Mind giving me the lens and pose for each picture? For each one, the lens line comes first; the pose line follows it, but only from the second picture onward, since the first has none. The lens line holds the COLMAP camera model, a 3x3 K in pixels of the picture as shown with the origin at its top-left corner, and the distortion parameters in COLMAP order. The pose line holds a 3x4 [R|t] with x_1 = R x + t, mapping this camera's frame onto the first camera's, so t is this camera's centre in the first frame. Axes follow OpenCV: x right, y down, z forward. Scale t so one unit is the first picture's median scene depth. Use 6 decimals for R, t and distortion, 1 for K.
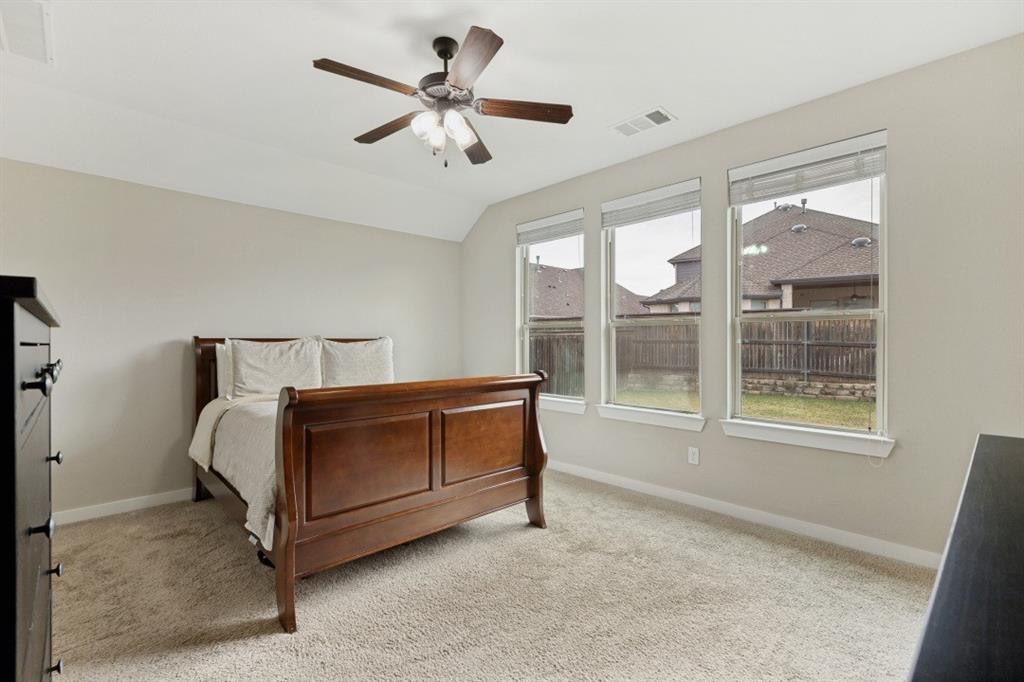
lens RADIAL K [[467.2, 0, 508.1], [0, 467.2, 341.5], [0, 0, 1]] dist [-0.007047, -0.001859]
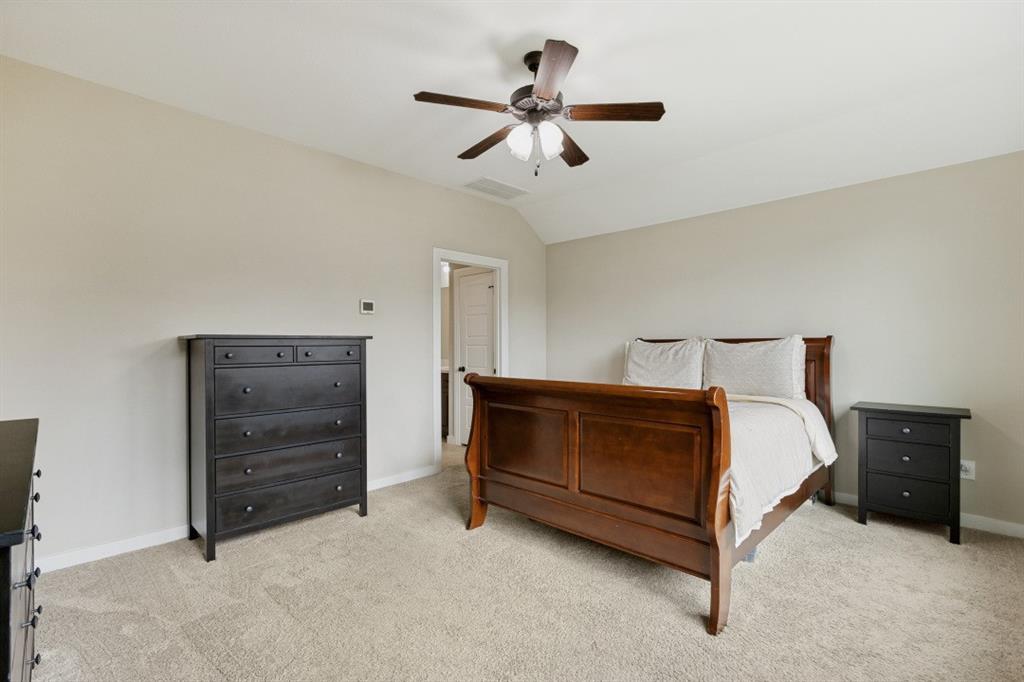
lens RADIAL K [[467.2, 0, 507.9], [0, 467.2, 343.2], [0, 0, 1]] dist [-0.007047, -0.001859]
pose [[0.027527, 0.002214, -0.999619, 0.619352], [0.000728, 0.999997, 0.002235, -0.000359], [0.999621, -0.000789, 0.027525, 0.620758]]
